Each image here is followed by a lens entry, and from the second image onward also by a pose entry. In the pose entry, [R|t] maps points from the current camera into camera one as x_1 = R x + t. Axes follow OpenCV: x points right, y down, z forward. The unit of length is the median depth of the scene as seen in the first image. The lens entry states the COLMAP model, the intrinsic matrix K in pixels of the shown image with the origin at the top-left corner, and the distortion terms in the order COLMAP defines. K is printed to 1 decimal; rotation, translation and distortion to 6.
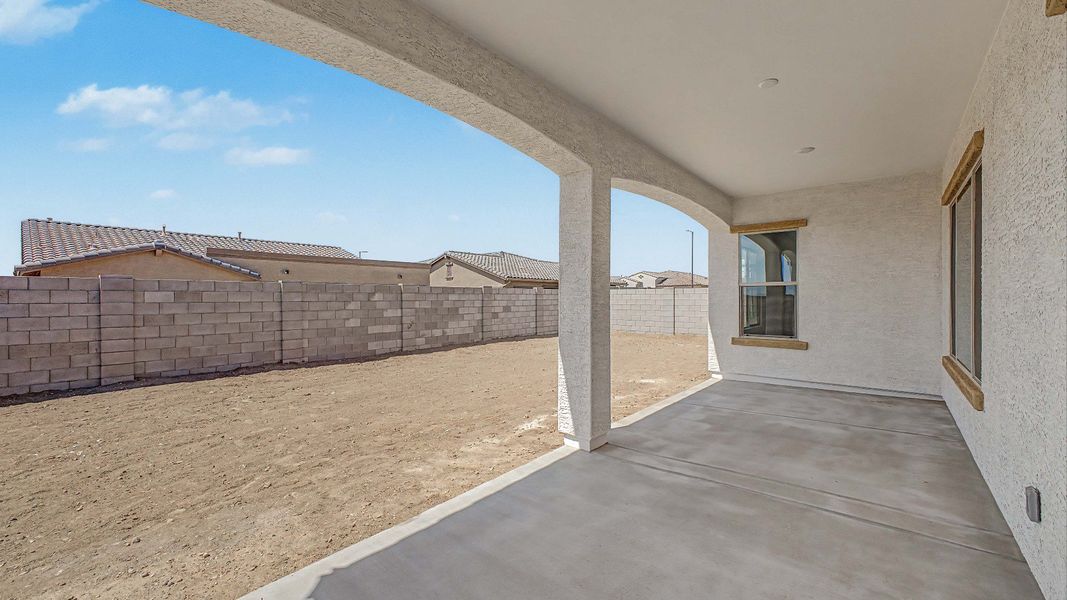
lens RADIAL K [[420.4, 0, 541.0], [0, 420.4, 298.6], [0, 0, 1]] dist [0.003650, -0.000103]
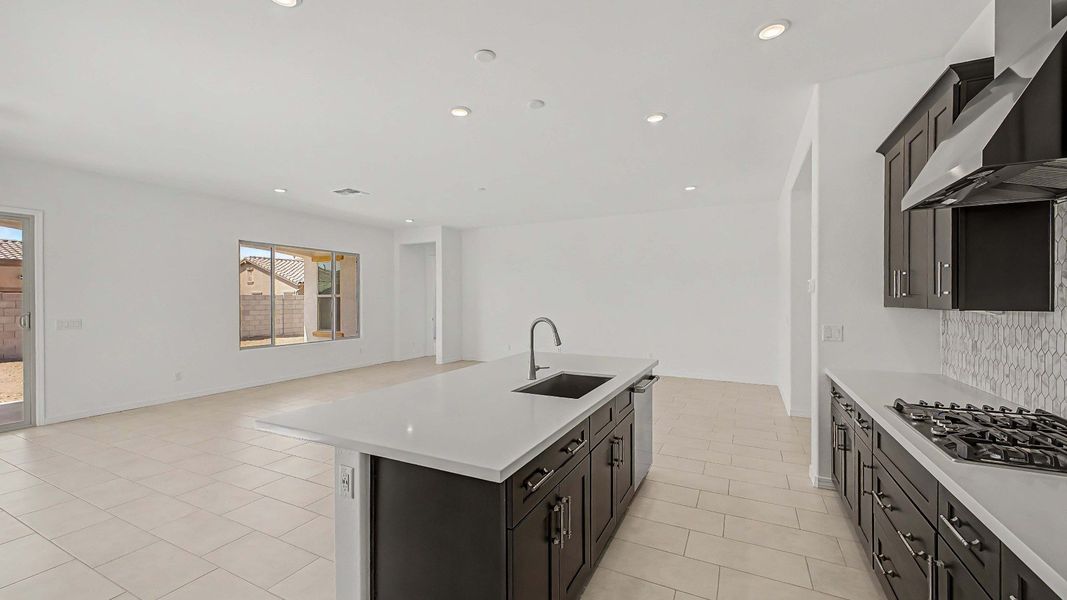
lens RADIAL K [[420.4, 0, 541.0], [0, 420.4, 298.6], [0, 0, 1]] dist [0.003650, -0.000103]
pose [[0.972729, -0.000730, 0.231942, 0.410113], [0.001803, 0.999989, -0.004415, -0.007326], [-0.231936, 0.004712, 0.972720, -0.291592]]
